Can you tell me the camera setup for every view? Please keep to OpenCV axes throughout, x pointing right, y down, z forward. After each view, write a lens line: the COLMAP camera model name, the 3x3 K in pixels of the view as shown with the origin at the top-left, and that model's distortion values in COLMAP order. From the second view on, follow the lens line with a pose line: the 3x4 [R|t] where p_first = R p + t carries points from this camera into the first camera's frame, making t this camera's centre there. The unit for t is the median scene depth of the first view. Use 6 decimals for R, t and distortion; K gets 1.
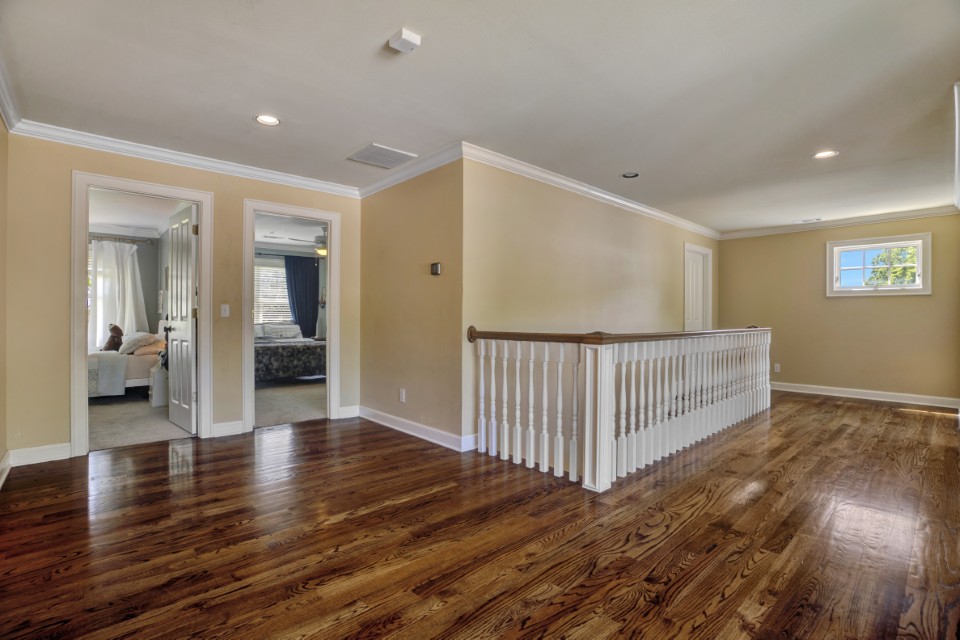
lens RADIAL K [[448.9, 0, 479.0], [0, 448.9, 317.2], [0, 0, 1]] dist [-0.029930, 0.003048]
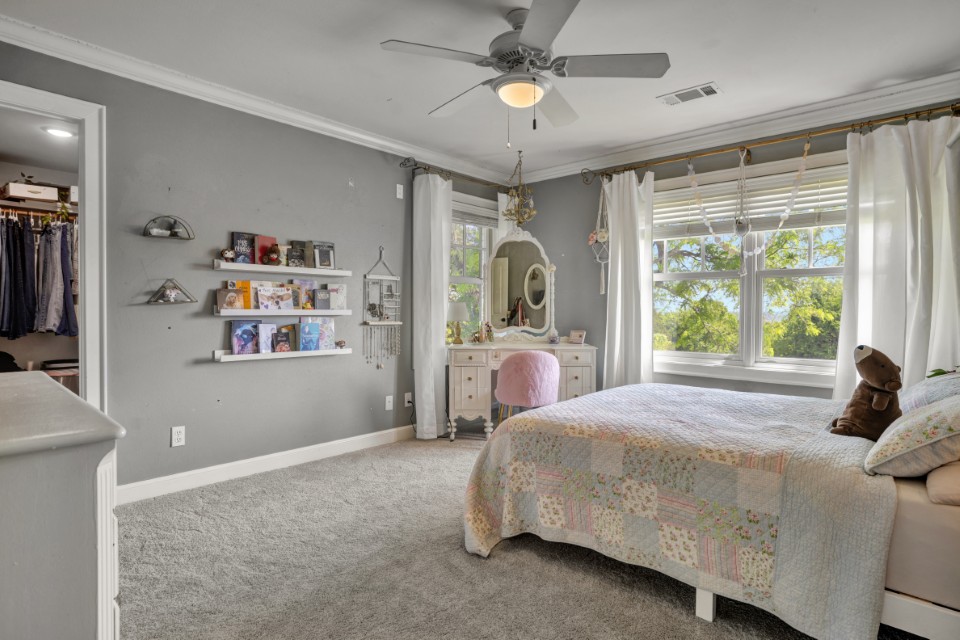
lens RADIAL K [[497.3, 0, 478.8], [0, 497.3, 318.8], [0, 0, 1]] dist [0.000190, 0.000190]
pose [[0.106263, 0.010313, -0.994285, -0.511229], [-0.008978, 0.999915, 0.009412, -0.005016], [0.994297, 0.007927, 0.106347, 0.687603]]
